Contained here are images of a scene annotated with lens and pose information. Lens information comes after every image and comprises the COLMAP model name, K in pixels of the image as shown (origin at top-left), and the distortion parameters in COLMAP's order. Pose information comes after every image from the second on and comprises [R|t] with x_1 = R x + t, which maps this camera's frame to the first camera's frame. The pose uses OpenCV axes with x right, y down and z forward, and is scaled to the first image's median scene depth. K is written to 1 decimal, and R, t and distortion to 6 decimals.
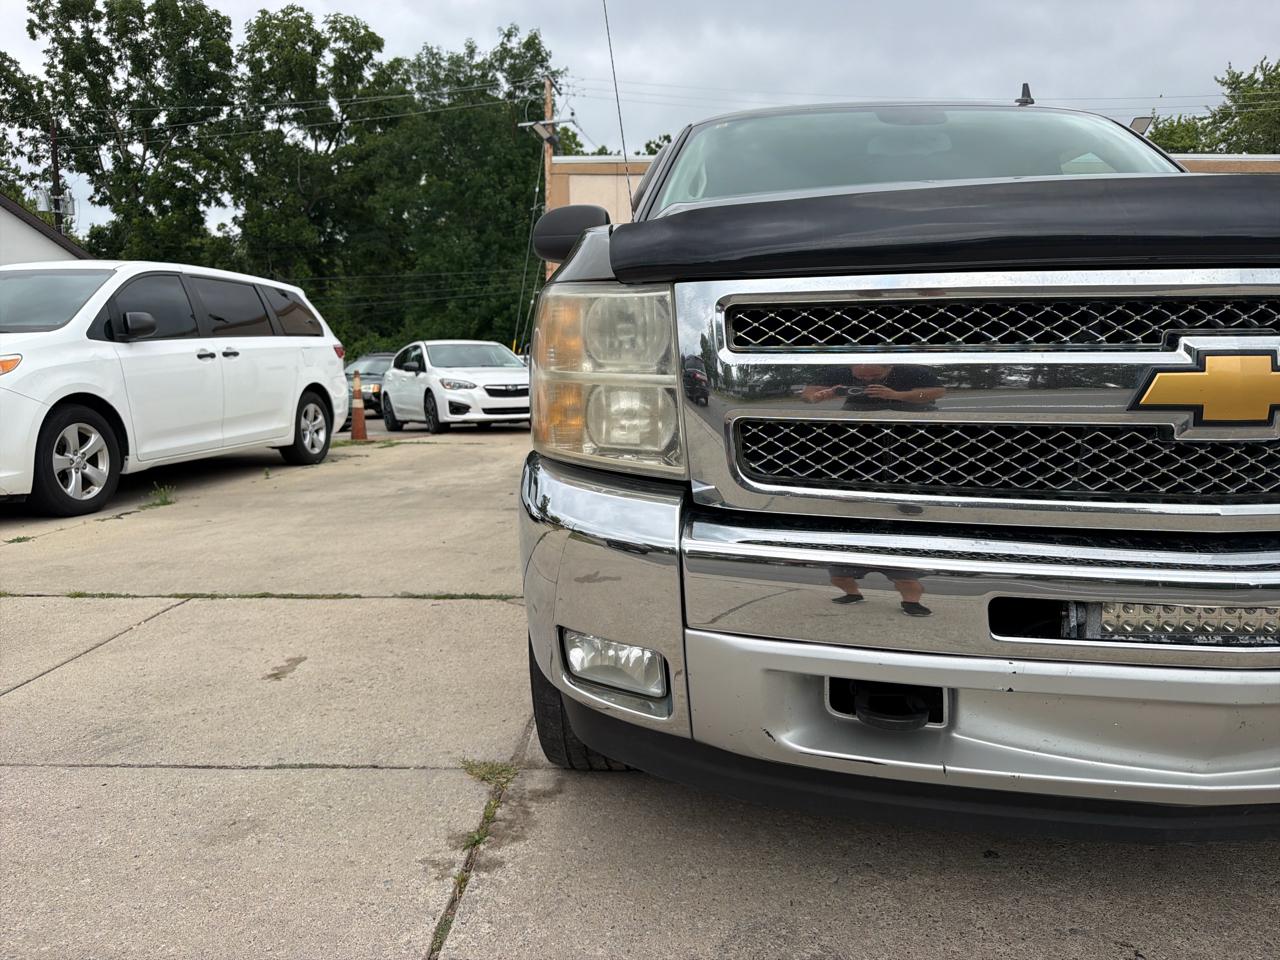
lens RADIAL K [[925.0, 0, 648.6], [0, 925.0, 482.5], [0, 0, 1]] dist [0.000057, -0.002910]
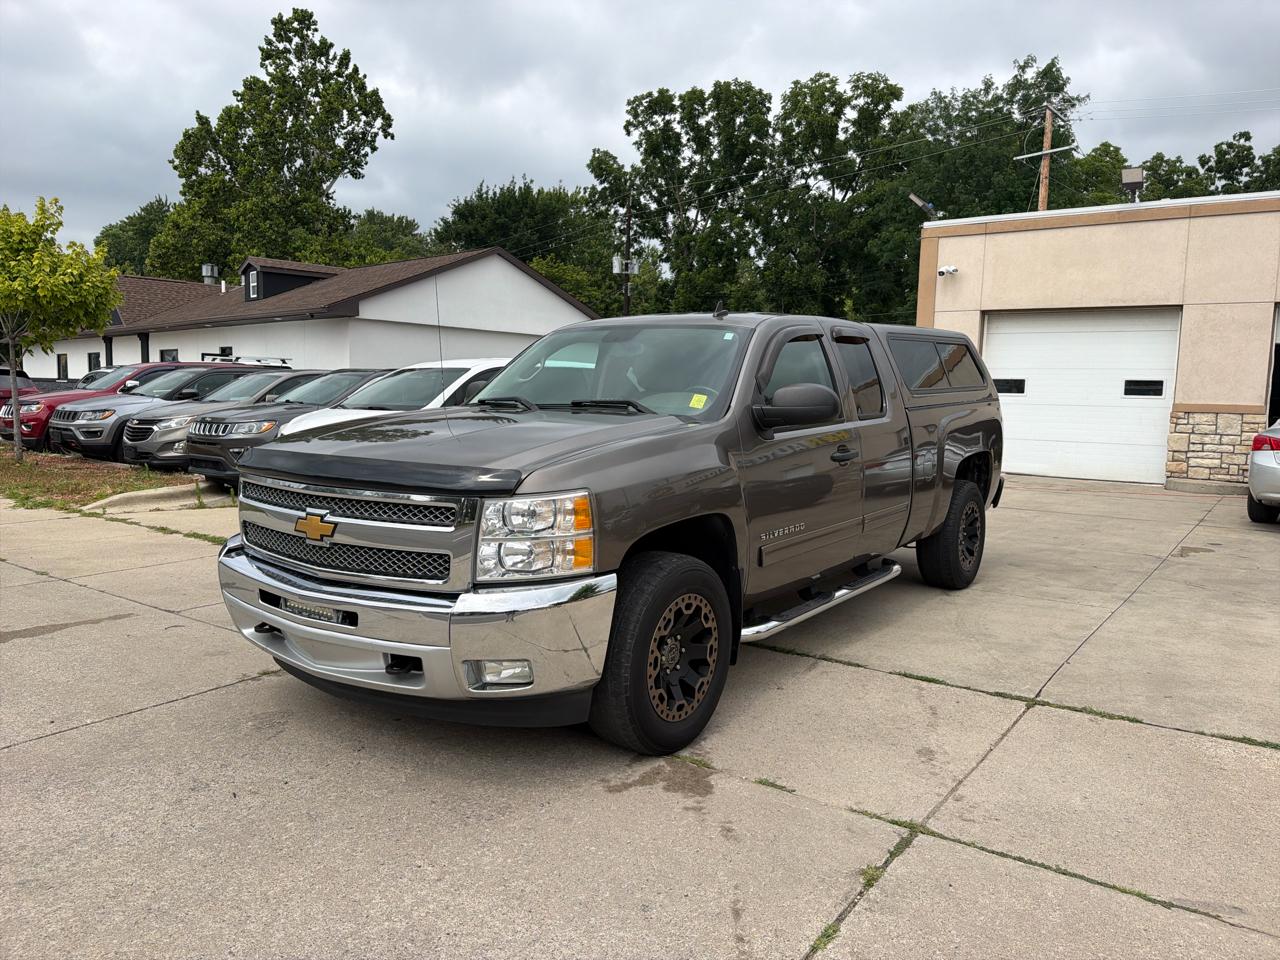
lens RADIAL K [[916.1, 0, 640.0], [0, 916.1, 480.0], [0, 0, 1]] dist [0.062917, -0.098363]
pose [[0.826793, 0.070933, -0.558016, 0.091746], [-0.084407, 0.996430, 0.001599, -0.010174], [0.556138, 0.045778, 0.829829, -0.024511]]
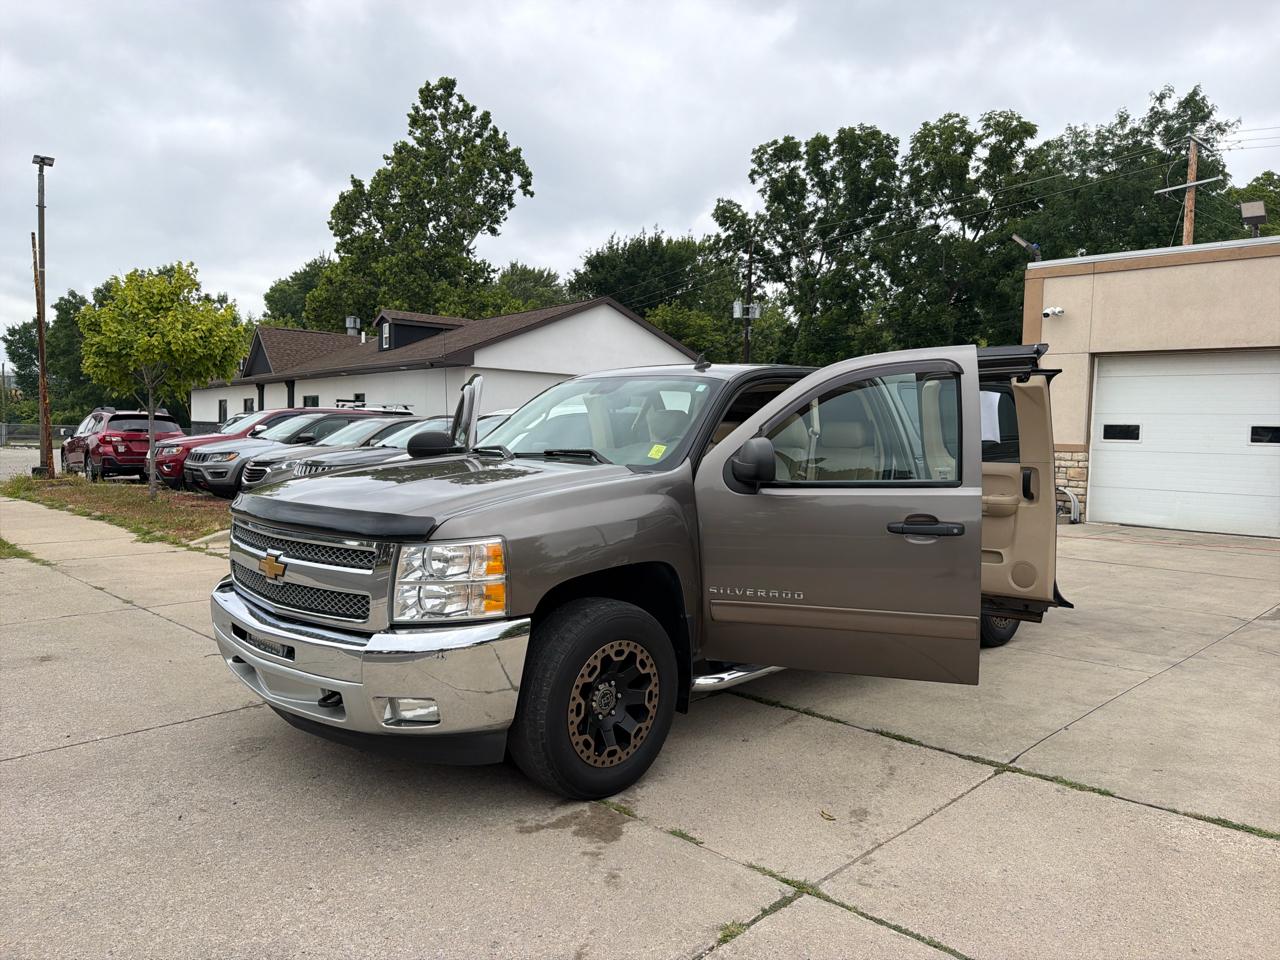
lens RADIAL K [[916.1, 0, 640.0], [0, 916.1, 480.0], [0, 0, 1]] dist [0.062917, -0.098363]
pose [[0.735101, 0.052893, -0.675891, 0.109341], [-0.100156, 0.994485, -0.031105, -0.012706], [0.670519, 0.090560, 0.736345, -0.014480]]
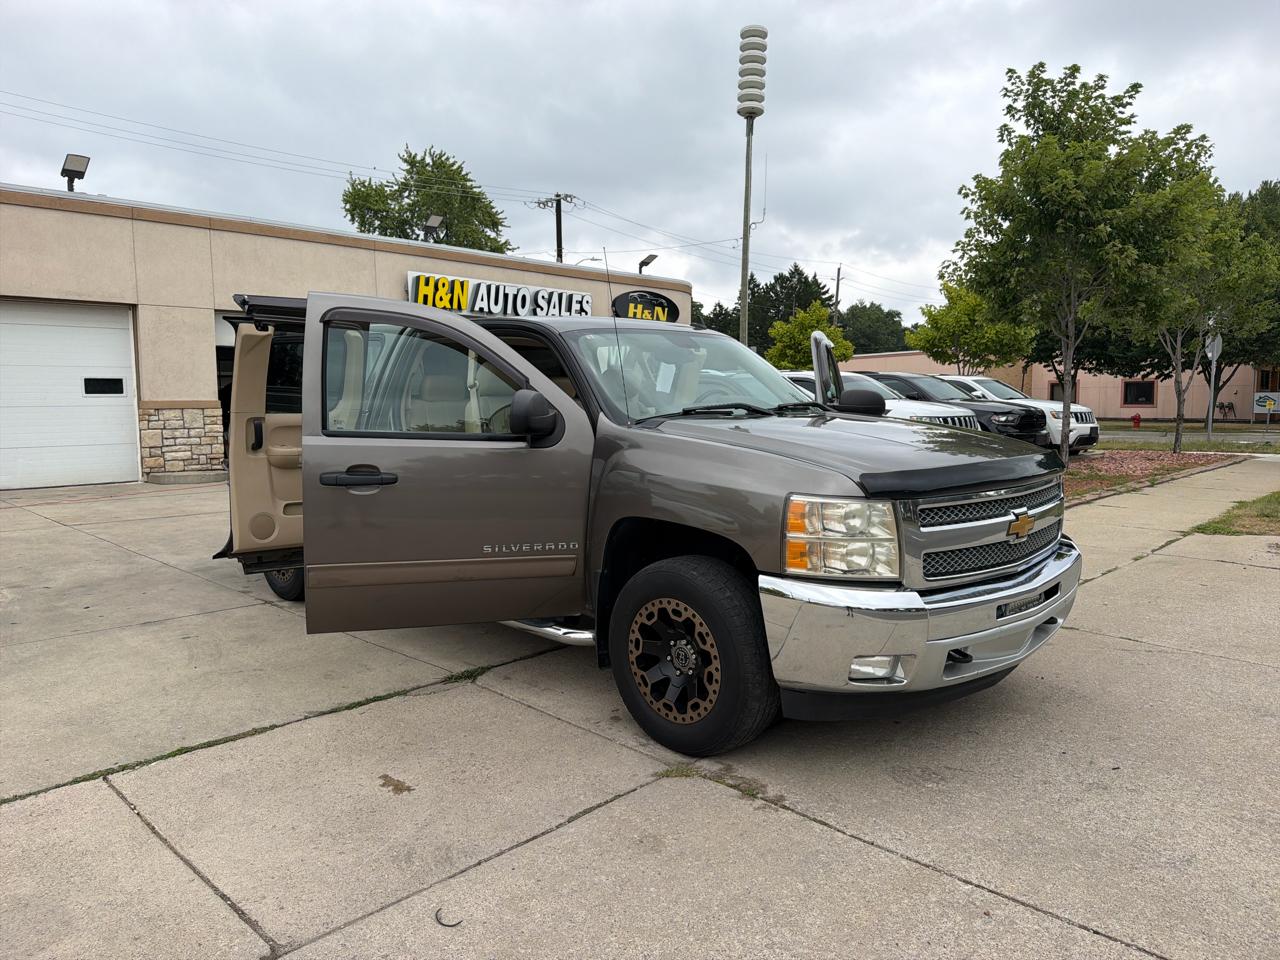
lens RADIAL K [[892.8, 0, 668.5], [0, 892.8, 482.5], [0, 0, 1]] dist [0.074792, -0.102405]
pose [[0.658146, -0.074221, 0.749223, -0.072377], [0.090811, 0.995689, 0.018865, -0.012380], [-0.747393, 0.055622, 0.662049, -0.003488]]
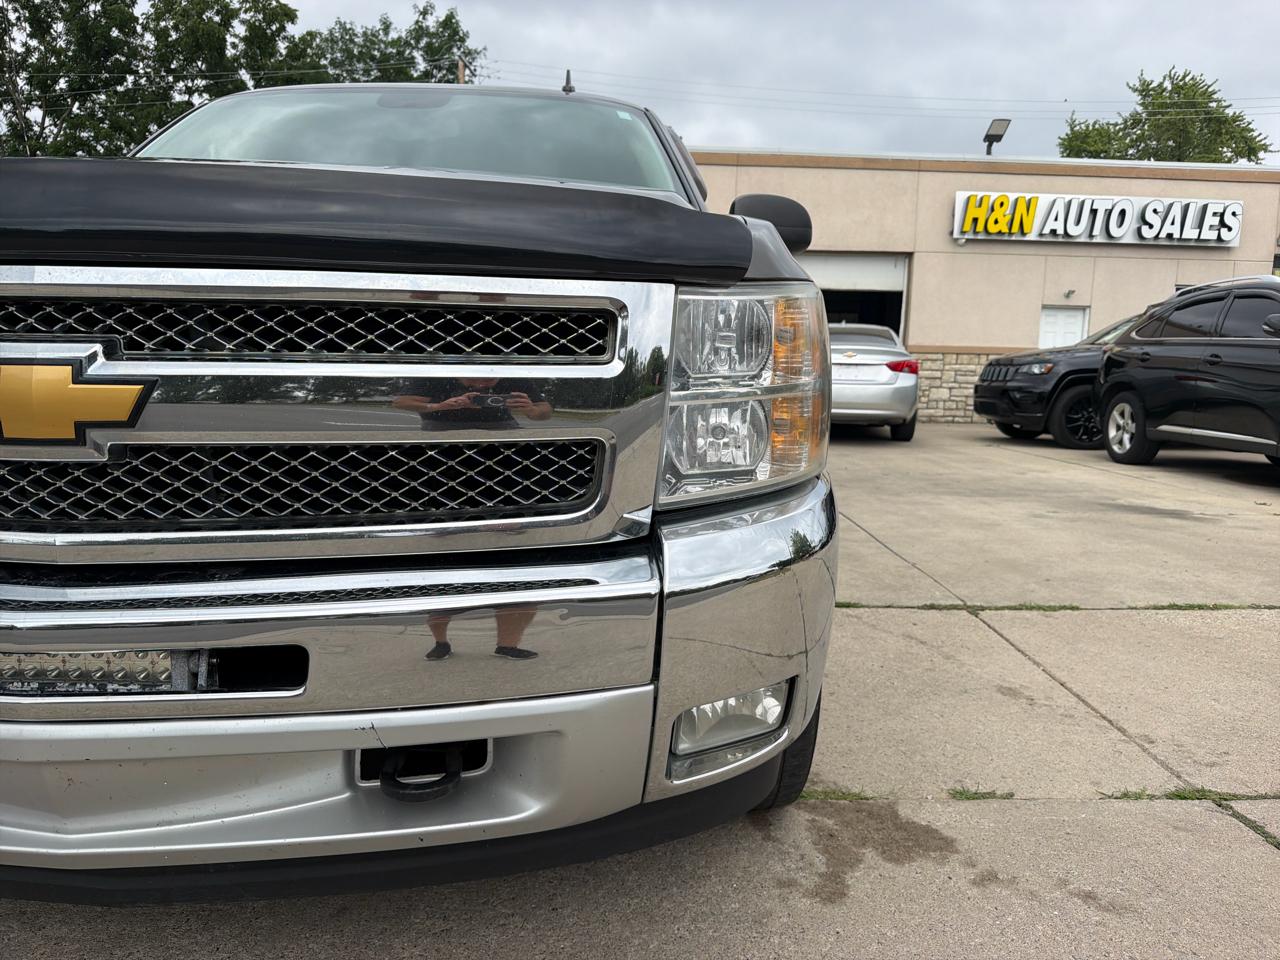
lens RADIAL K [[921.5, 0, 652.2], [0, 921.5, 478.4], [0, 0, 1]] dist [0.004101, -0.010315]
pose [[0.998032, 0.012633, 0.061417, 0.034709], [-0.013215, 0.999872, 0.009070, -0.001372], [-0.061294, -0.009863, 0.998071, 0.002867]]
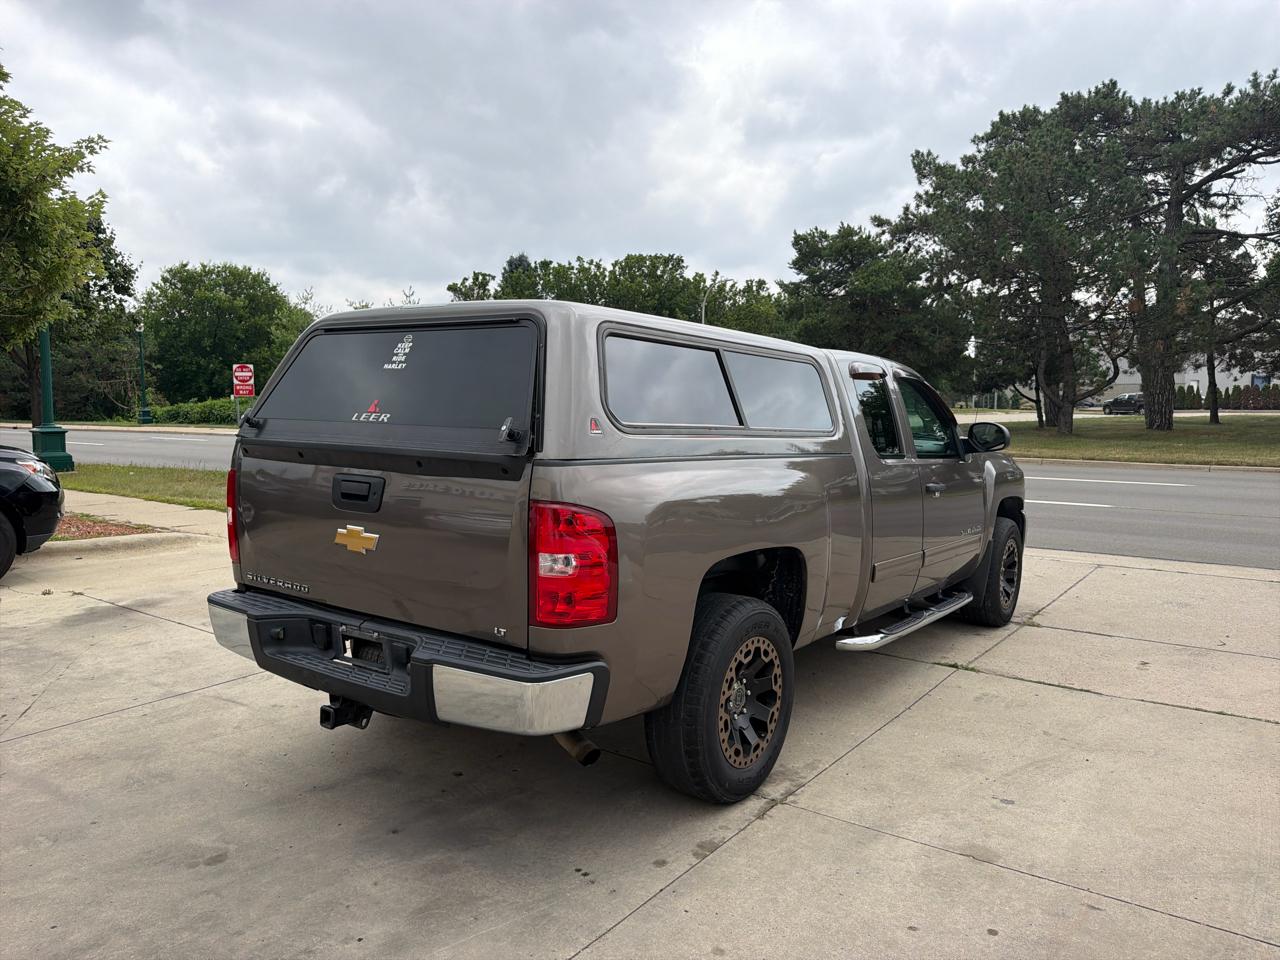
lens RADIAL K [[875.4, 0, 628.1], [0, 875.4, 458.1], [0, 0, 1]] dist [0.020905, -0.028712]
pose [[-0.824394, -0.039472, 0.564639, -0.038229], [0.057042, 0.986693, 0.152259, -0.041590], [-0.563135, 0.157730, -0.811172, 0.220941]]
